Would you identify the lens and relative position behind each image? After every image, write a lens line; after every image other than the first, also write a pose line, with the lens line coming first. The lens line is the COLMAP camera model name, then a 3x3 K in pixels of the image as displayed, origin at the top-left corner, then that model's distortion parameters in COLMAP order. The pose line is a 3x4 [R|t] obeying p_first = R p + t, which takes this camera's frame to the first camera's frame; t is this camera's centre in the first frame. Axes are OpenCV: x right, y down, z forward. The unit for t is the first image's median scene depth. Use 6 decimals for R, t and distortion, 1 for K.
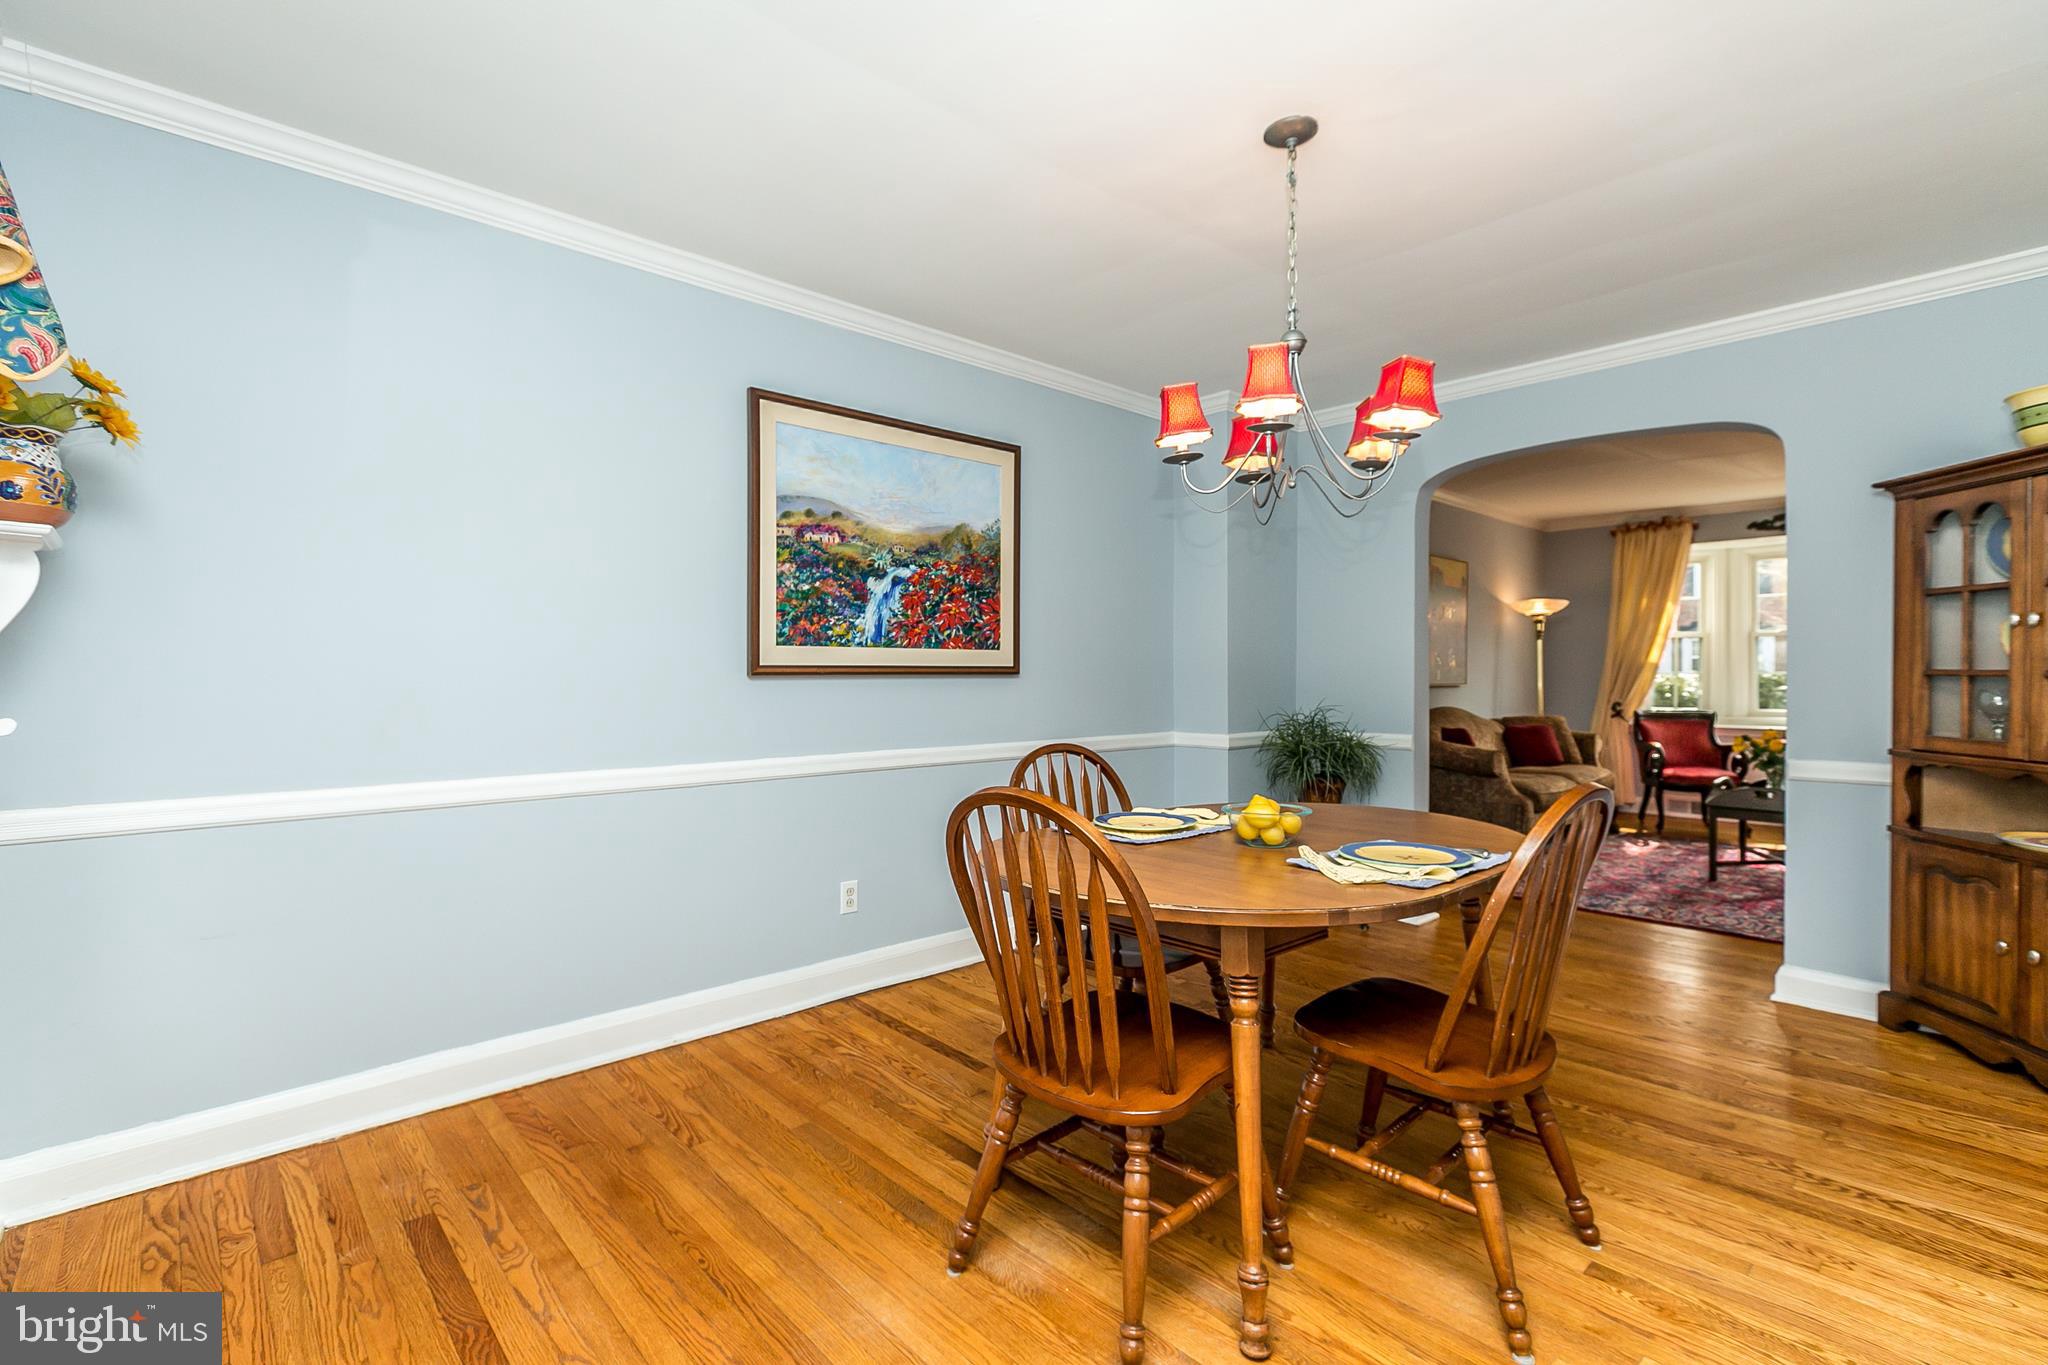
lens RADIAL K [[923.0, 0, 1008.0], [0, 923.0, 677.1], [0, 0, 1]] dist [-0.000716, 0.000521]
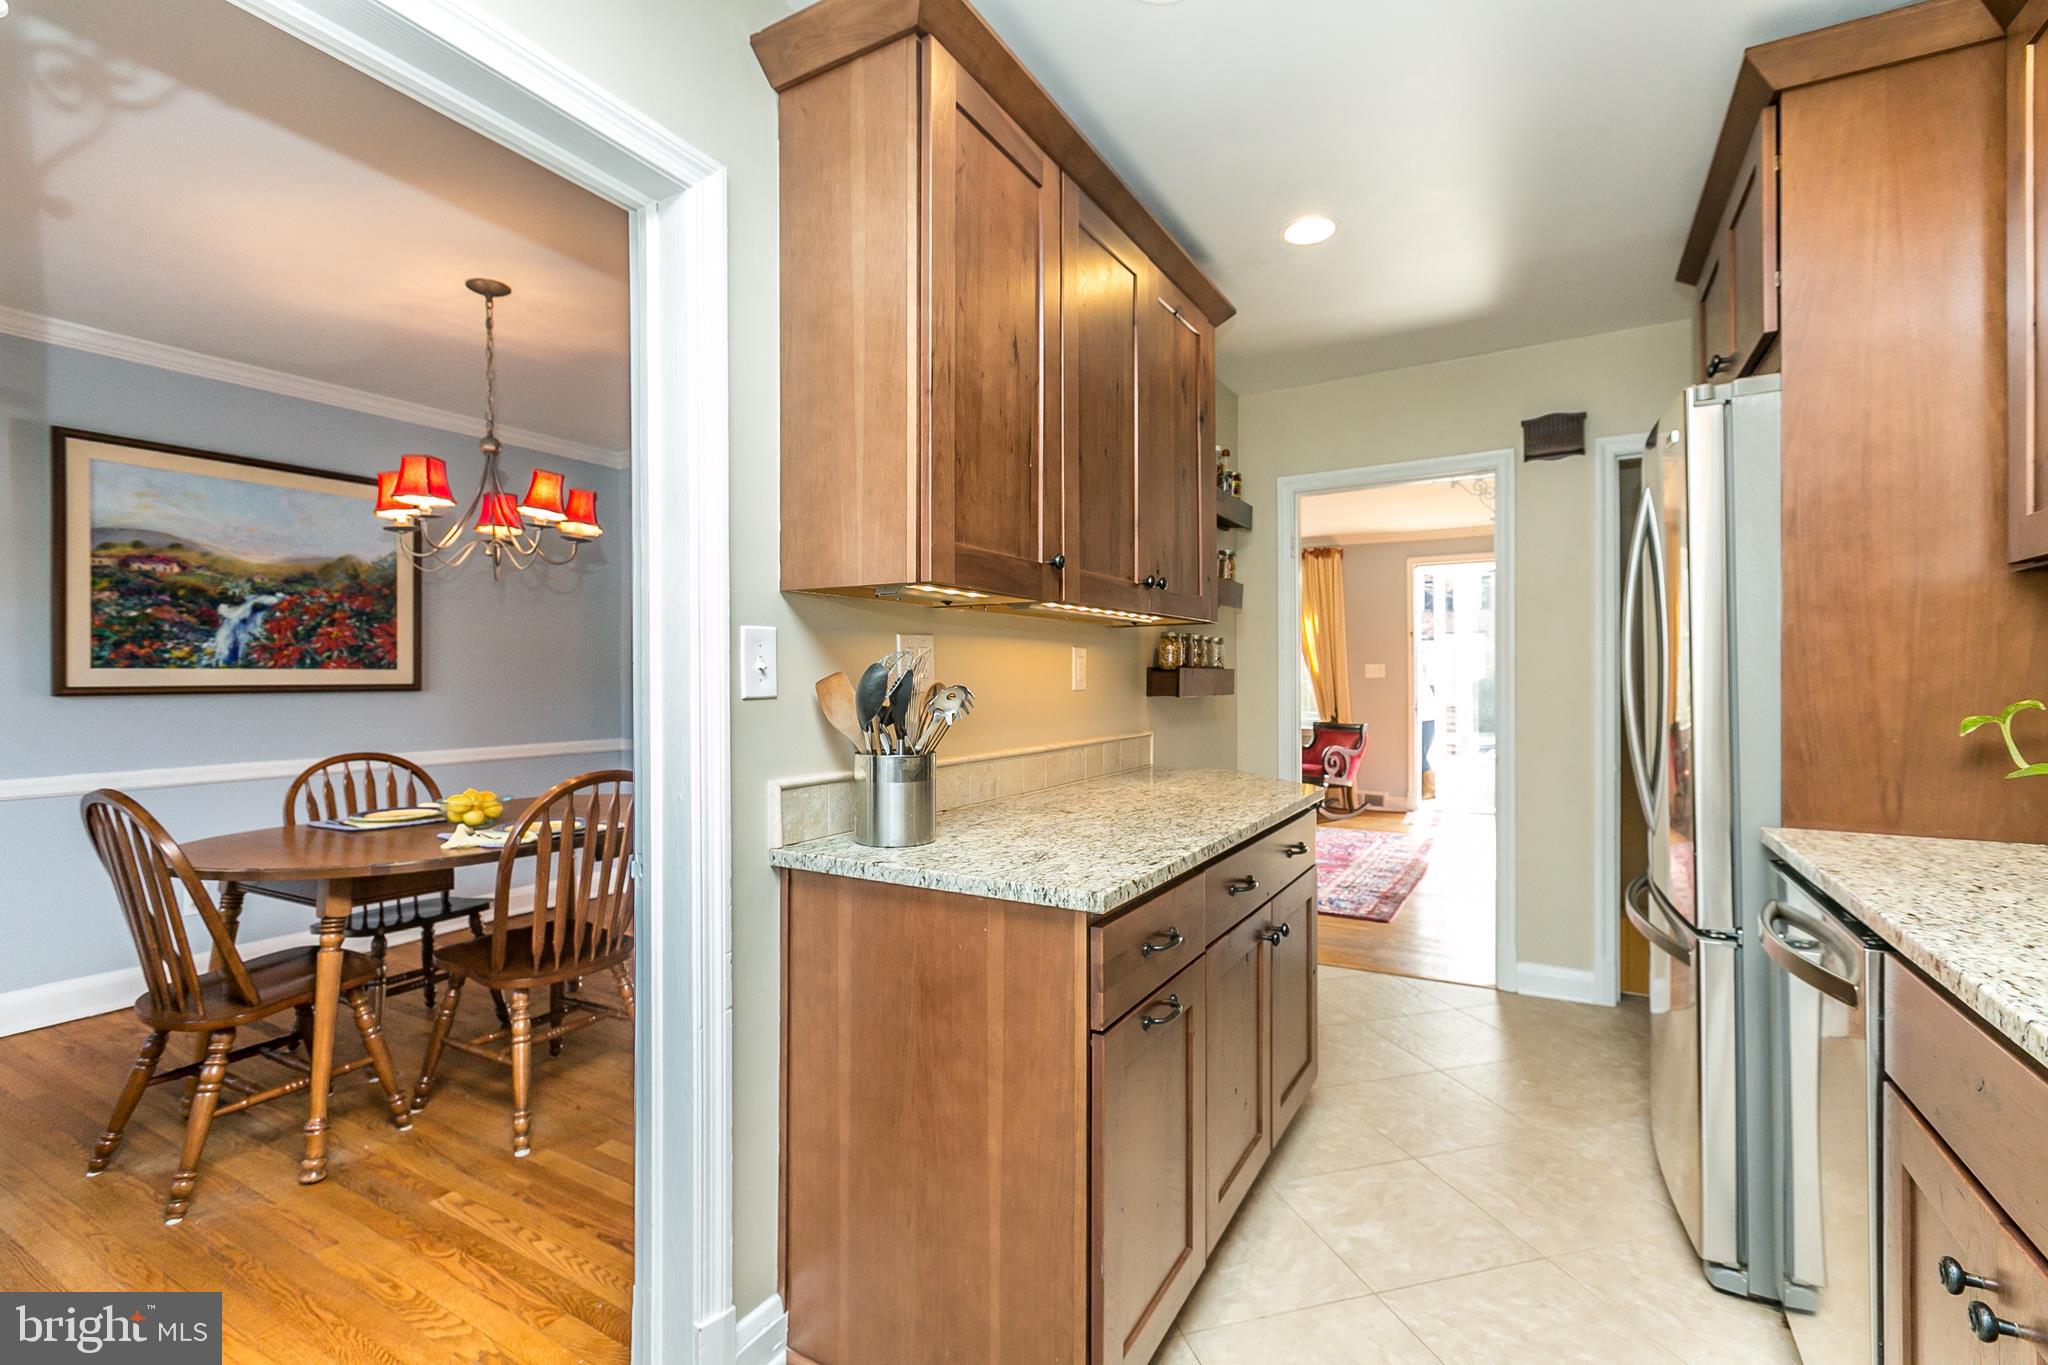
lens RADIAL K [[913.7, 0, 1024.0], [0, 913.7, 682.5], [0, 0, 1]] dist [0.001909, 0.000320]
pose [[0.951422, -0.005089, 0.307849, 0.422680], [0.004805, 0.999987, 0.001680, -0.013152], [-0.307853, -0.000119, 0.951434, -0.322300]]
